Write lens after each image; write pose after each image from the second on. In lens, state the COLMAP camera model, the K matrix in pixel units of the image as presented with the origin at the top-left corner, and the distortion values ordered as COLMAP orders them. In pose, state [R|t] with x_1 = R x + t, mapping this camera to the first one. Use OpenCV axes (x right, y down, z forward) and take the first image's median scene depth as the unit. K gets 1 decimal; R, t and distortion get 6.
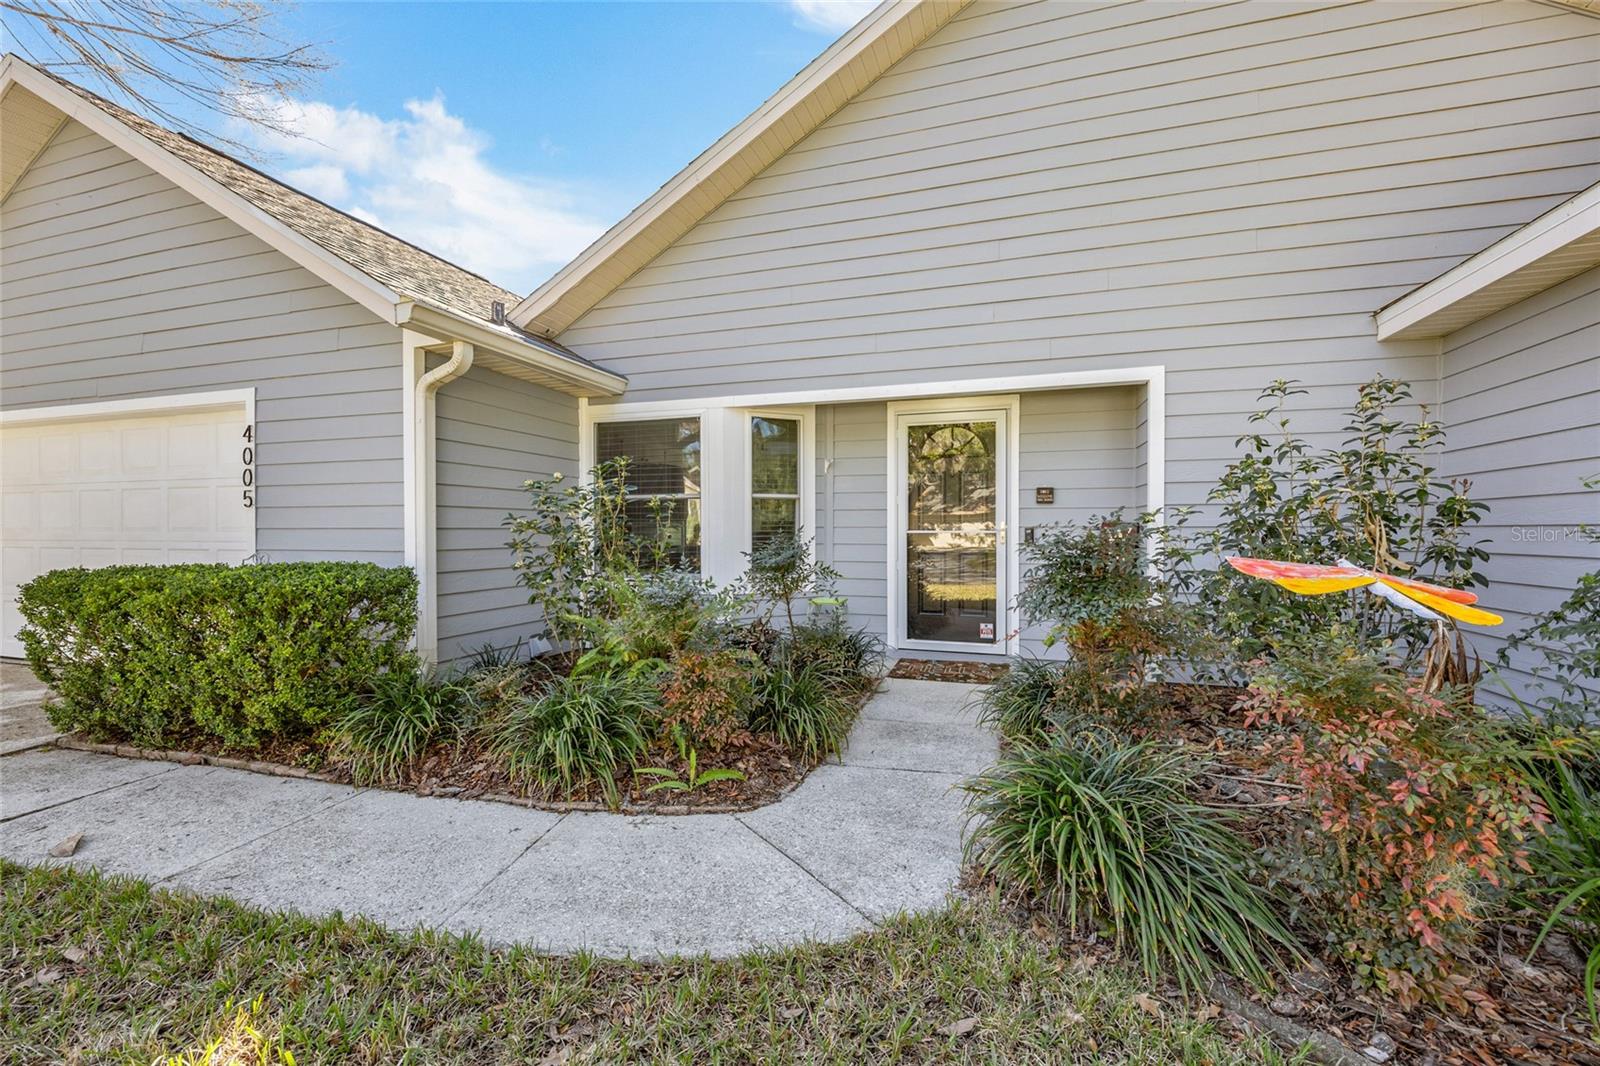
lens RADIAL K [[665.1, 0, 800.0], [0, 665.1, 533.0], [0, 0, 1]] dist [-0.007228, 0.000249]
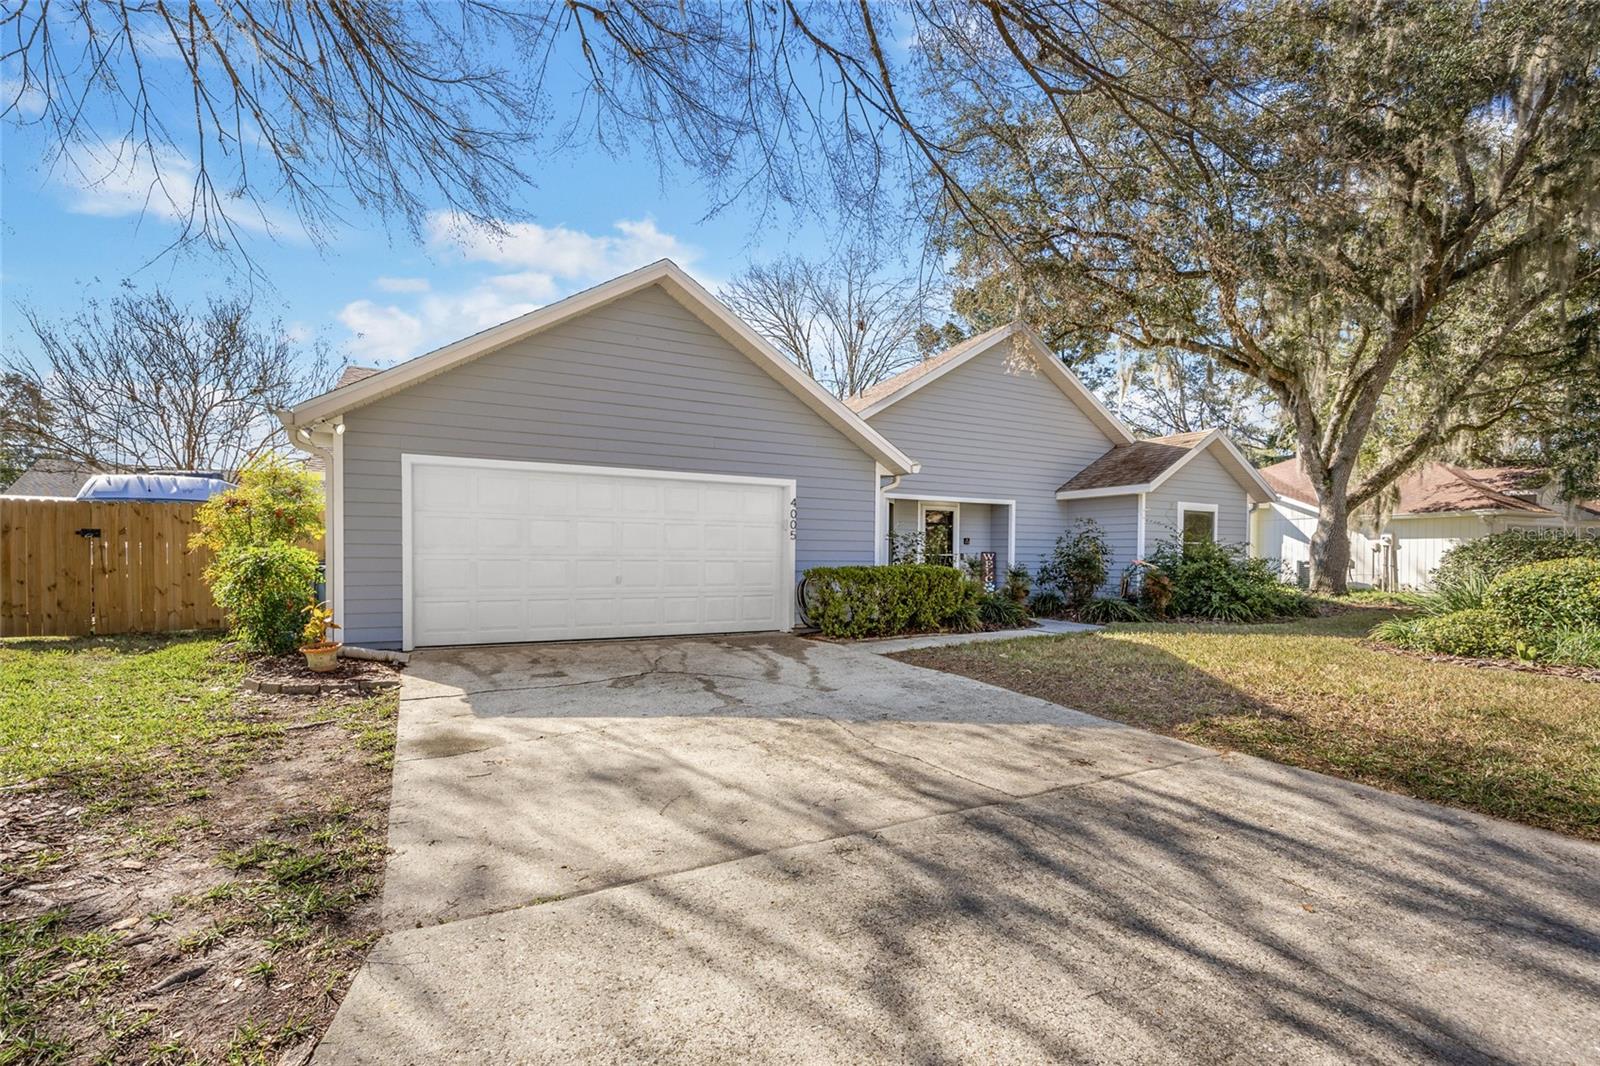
lens RADIAL K [[685.6, 0, 800.3], [0, 685.6, 552.2], [0, 0, 1]] dist [-0.001632, 0.000027]
pose [[0.695877, 0.009137, 0.718103, -2.338452], [0.001695, 0.999895, -0.014365, 0.033114], [-0.718159, 0.011214, 0.695789, -0.478028]]
